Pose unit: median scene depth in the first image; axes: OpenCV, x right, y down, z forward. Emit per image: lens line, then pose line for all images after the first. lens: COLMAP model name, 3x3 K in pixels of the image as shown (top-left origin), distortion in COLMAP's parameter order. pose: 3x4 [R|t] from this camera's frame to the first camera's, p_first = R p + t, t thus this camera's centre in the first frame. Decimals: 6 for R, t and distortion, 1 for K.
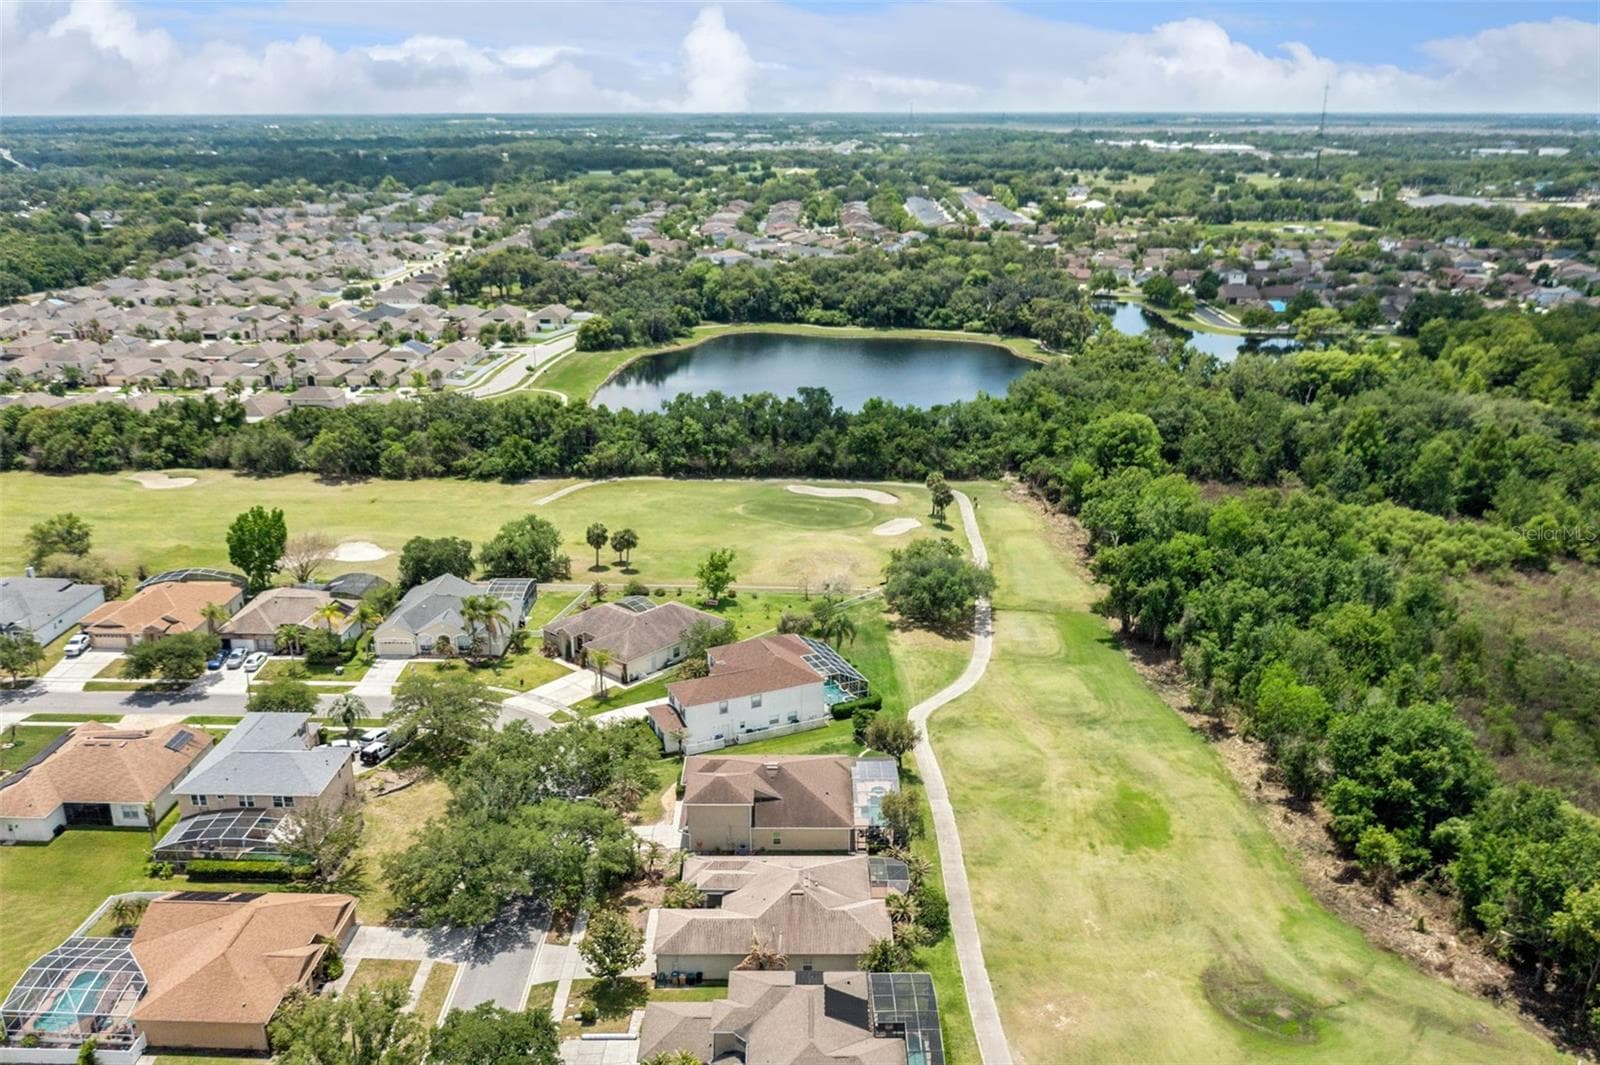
lens RADIAL K [[1238.6, 0, 780.5], [0, 1238.6, 533.3], [0, 0, 1]] dist [-0.017417, 0.012431]
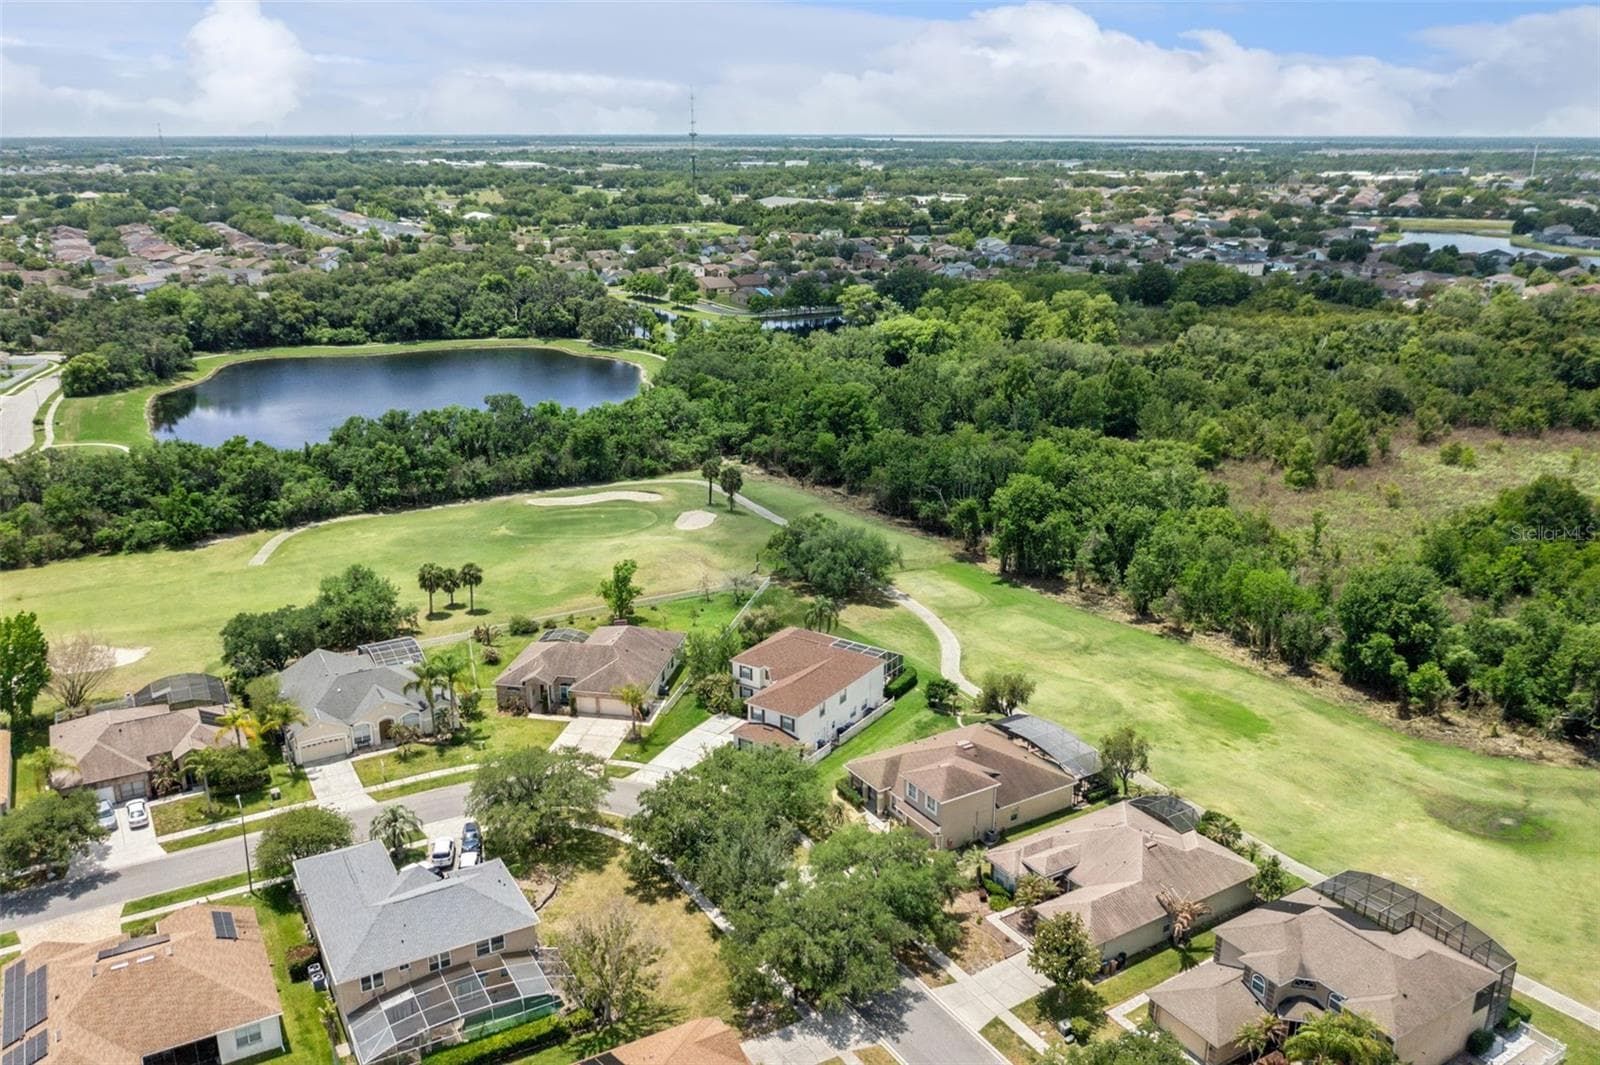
lens RADIAL K [[1238.6, 0, 780.5], [0, 1238.6, 533.3], [0, 0, 1]] dist [-0.017417, 0.012431]
pose [[0.857856, -0.157148, 0.489272, -0.273094], [0.164130, 0.986015, 0.028919, -0.010184], [-0.486974, 0.055496, 0.871652, 0.117228]]
